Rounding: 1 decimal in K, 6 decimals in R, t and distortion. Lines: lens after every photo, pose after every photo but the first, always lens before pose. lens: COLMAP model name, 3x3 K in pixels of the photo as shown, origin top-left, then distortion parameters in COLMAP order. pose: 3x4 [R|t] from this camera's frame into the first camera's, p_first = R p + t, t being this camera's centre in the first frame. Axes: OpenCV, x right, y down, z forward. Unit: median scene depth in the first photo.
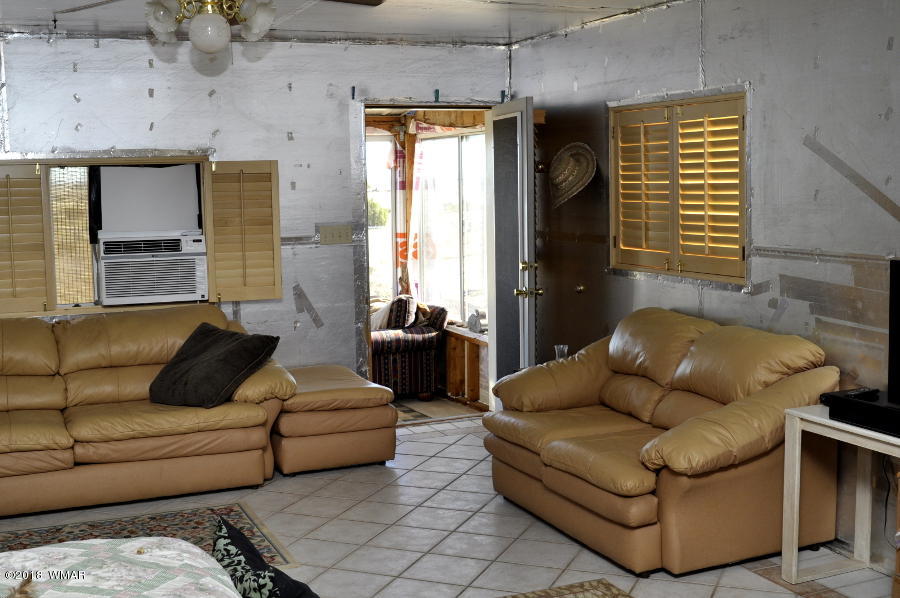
lens RADIAL K [[1096.7, 0, 451.4], [0, 1096.7, 297.9], [0, 0, 1]] dist [-0.096511, 0.000000]
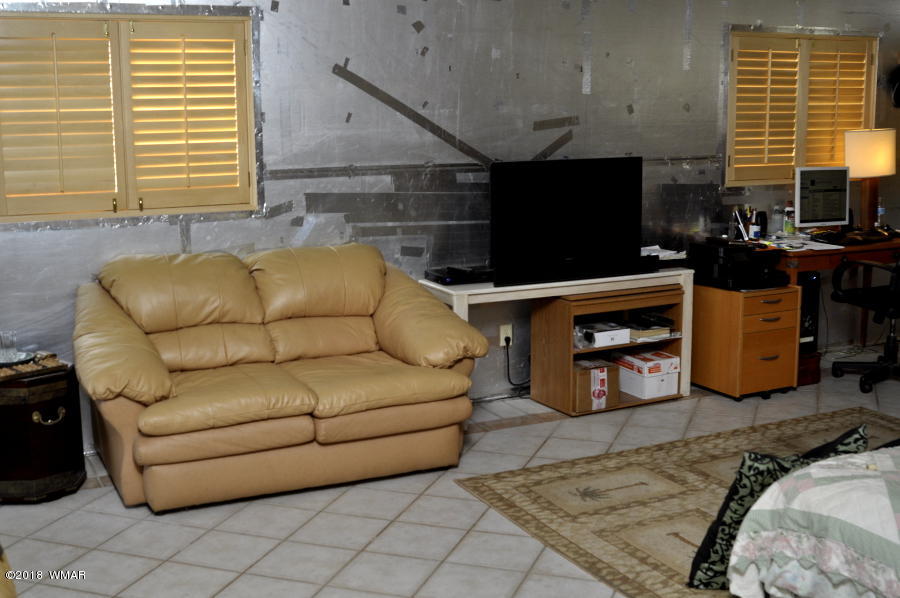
lens RADIAL K [[1096.7, 0, 451.6], [0, 1096.7, 299.7], [0, 0, 1]] dist [-0.096511, 0.000000]
pose [[-0.043306, -0.166867, 0.985028, -0.837643], [0.112235, 0.978899, 0.170763, -0.092849], [-0.992738, 0.117949, -0.023664, 0.951148]]
